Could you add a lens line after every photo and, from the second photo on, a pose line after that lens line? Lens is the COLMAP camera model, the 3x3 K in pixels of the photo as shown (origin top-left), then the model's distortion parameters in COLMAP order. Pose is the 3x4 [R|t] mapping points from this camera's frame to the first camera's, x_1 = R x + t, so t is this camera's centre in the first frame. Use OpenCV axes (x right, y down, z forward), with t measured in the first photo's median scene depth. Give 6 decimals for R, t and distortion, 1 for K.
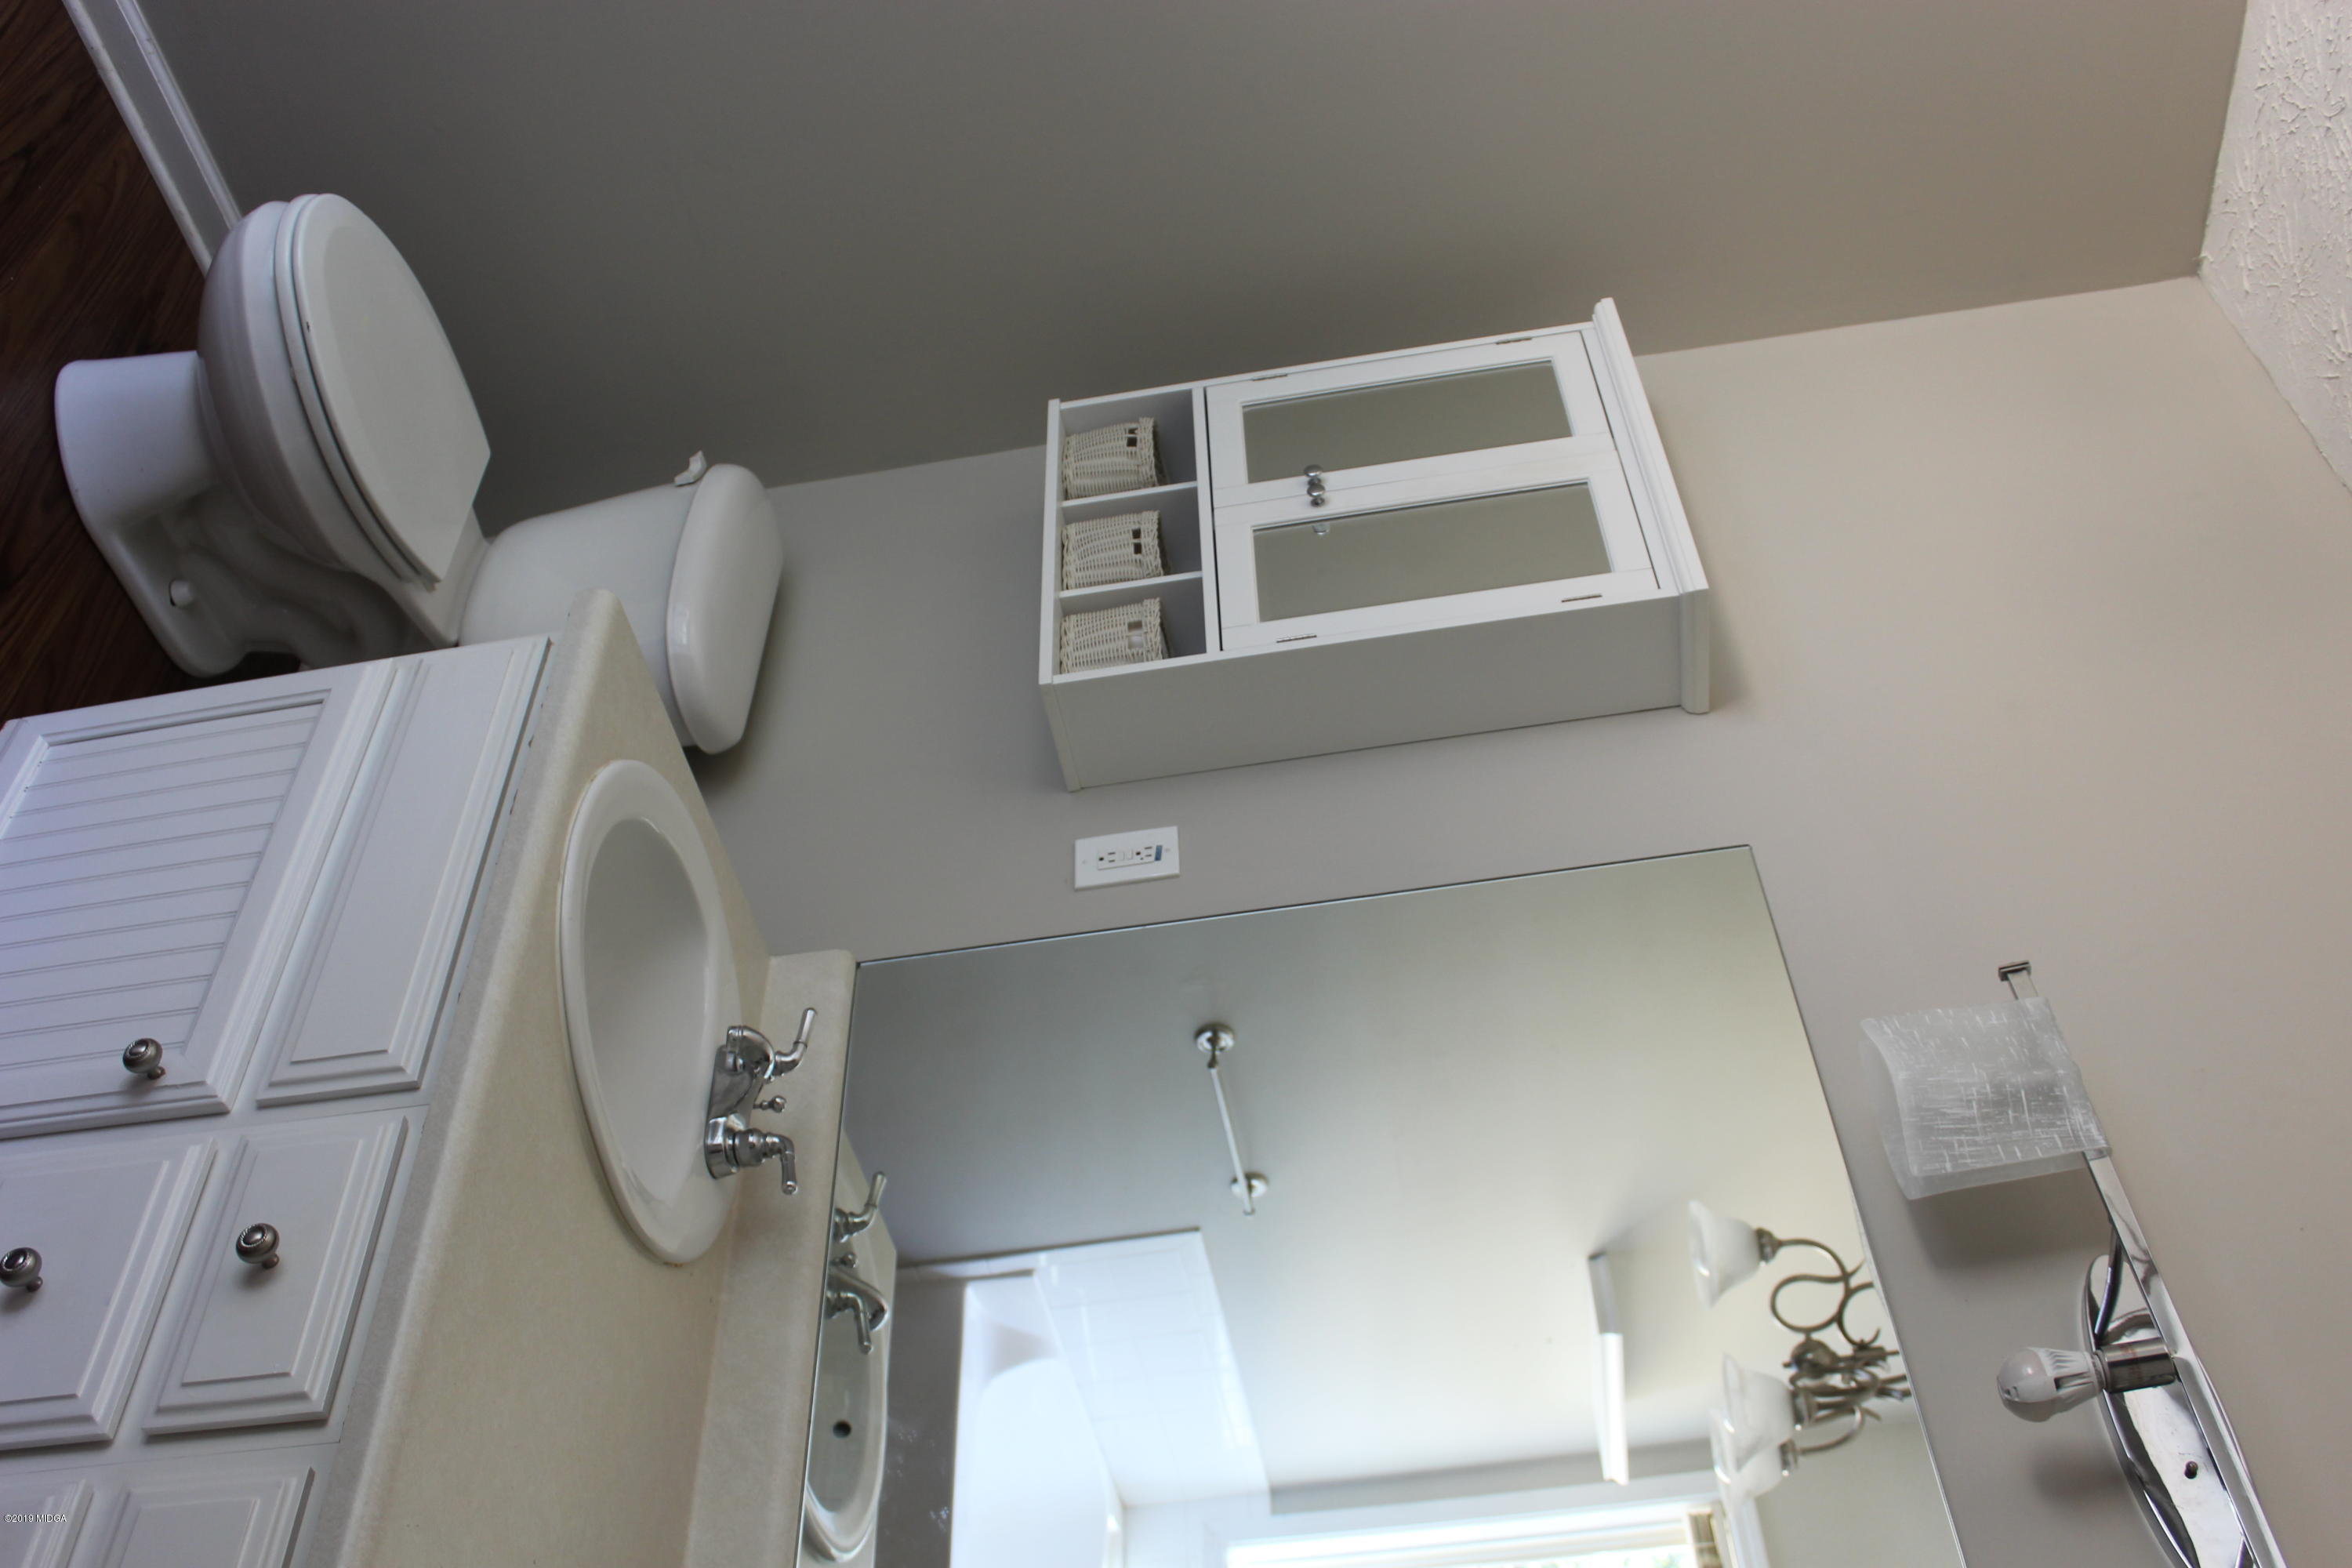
lens RADIAL K [[2242.2, 0, 1171.4], [0, 2242.2, 804.0], [0, 0, 1]] dist [-0.151669, 0.170168]
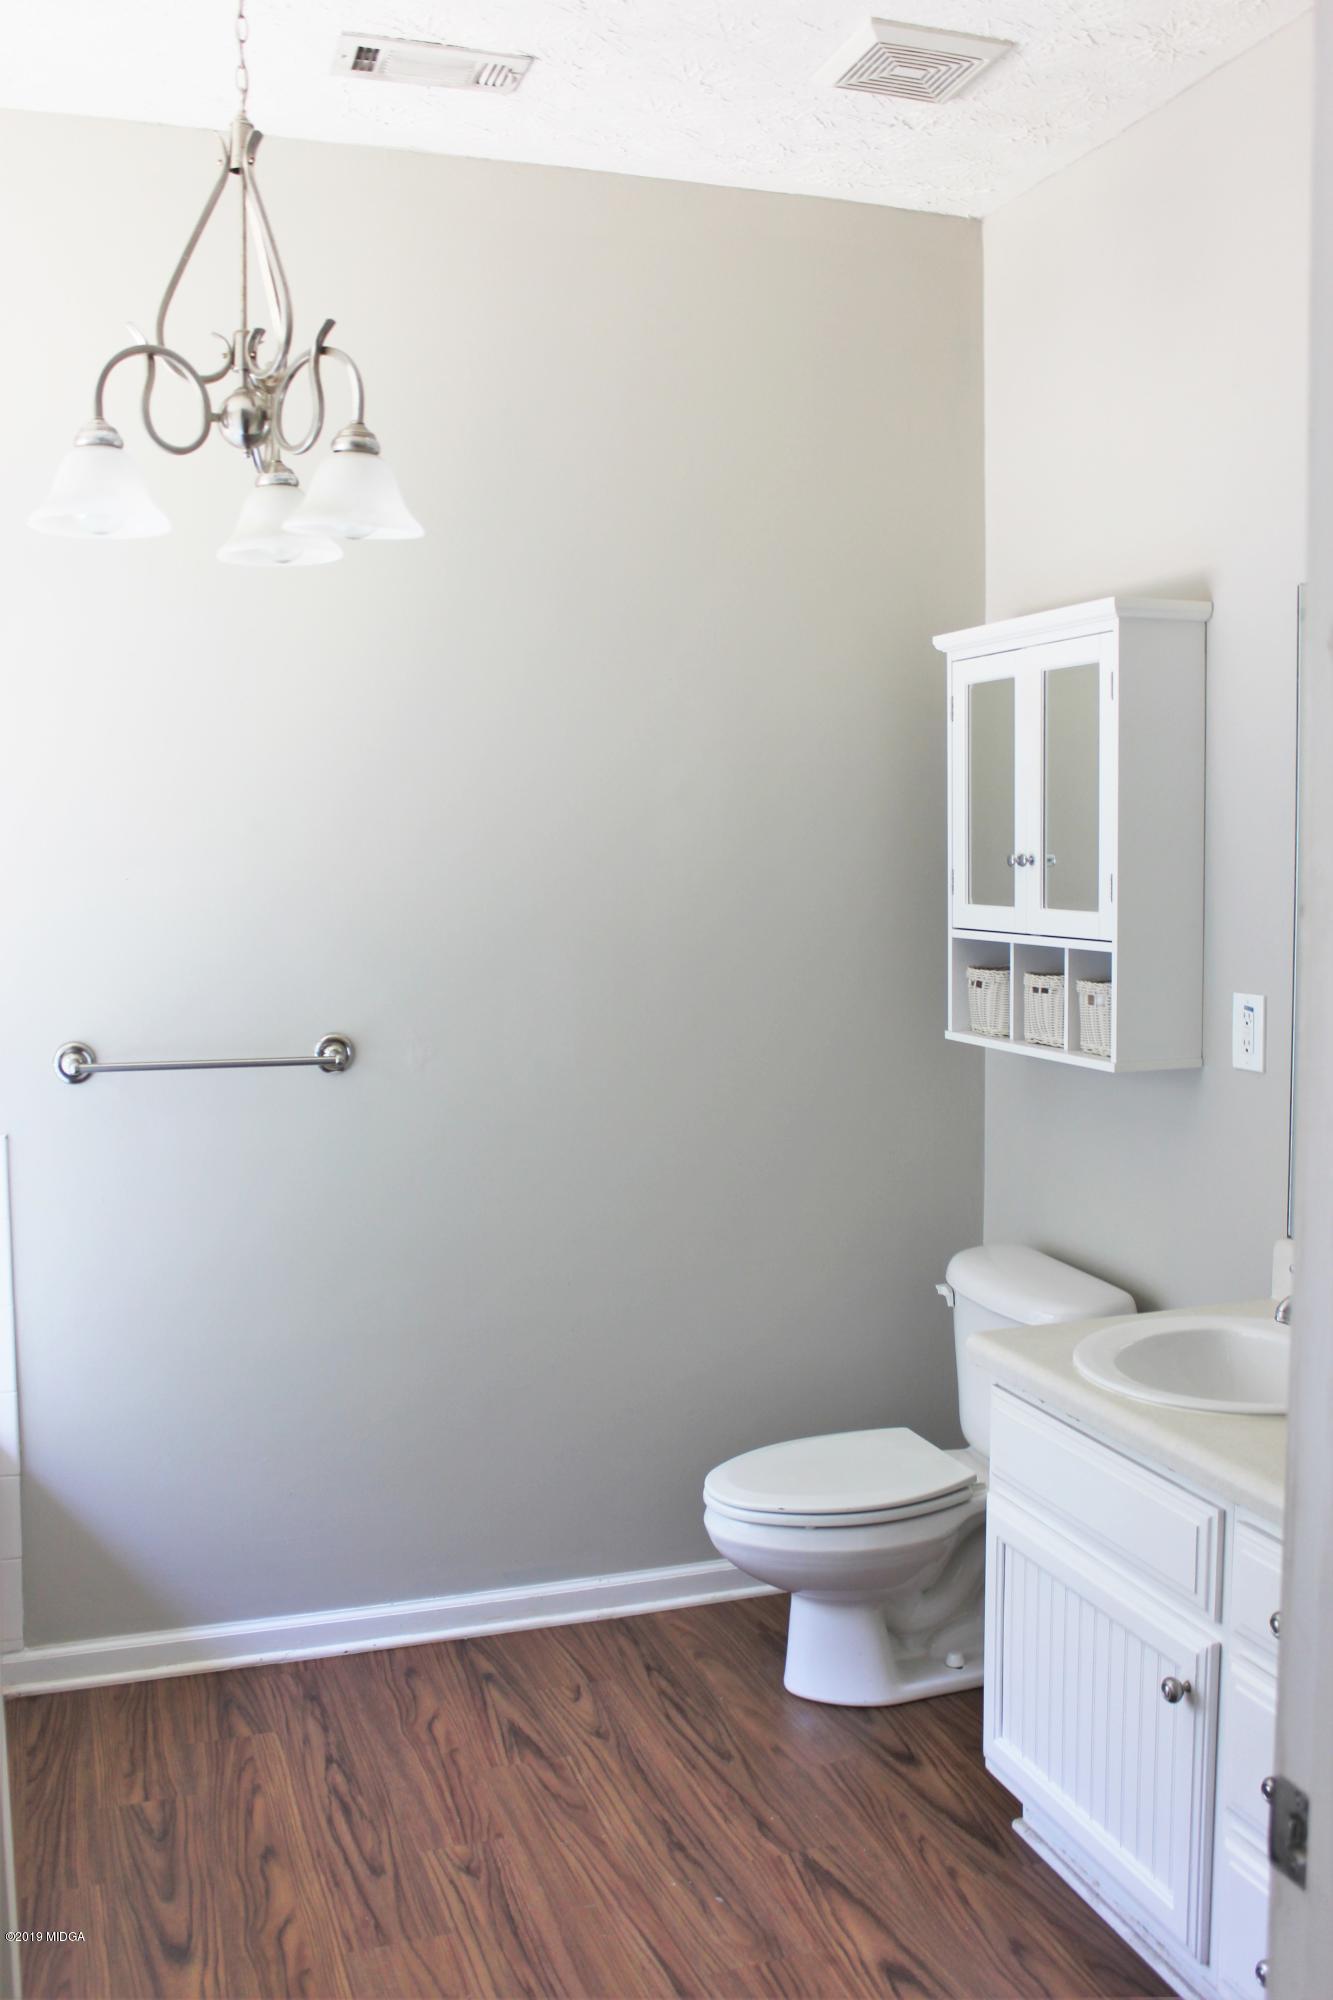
lens RADIAL K [[1906.7, 0, 666.5], [0, 1906.7, 1000.0], [0, 0, 1]] dist [-0.151669, 0.170168]
pose [[0.154766, -0.986758, -0.048547, 0.000298], [0.903415, 0.161241, -0.397293, 0.151963], [0.399860, 0.017630, 0.916407, -0.200875]]
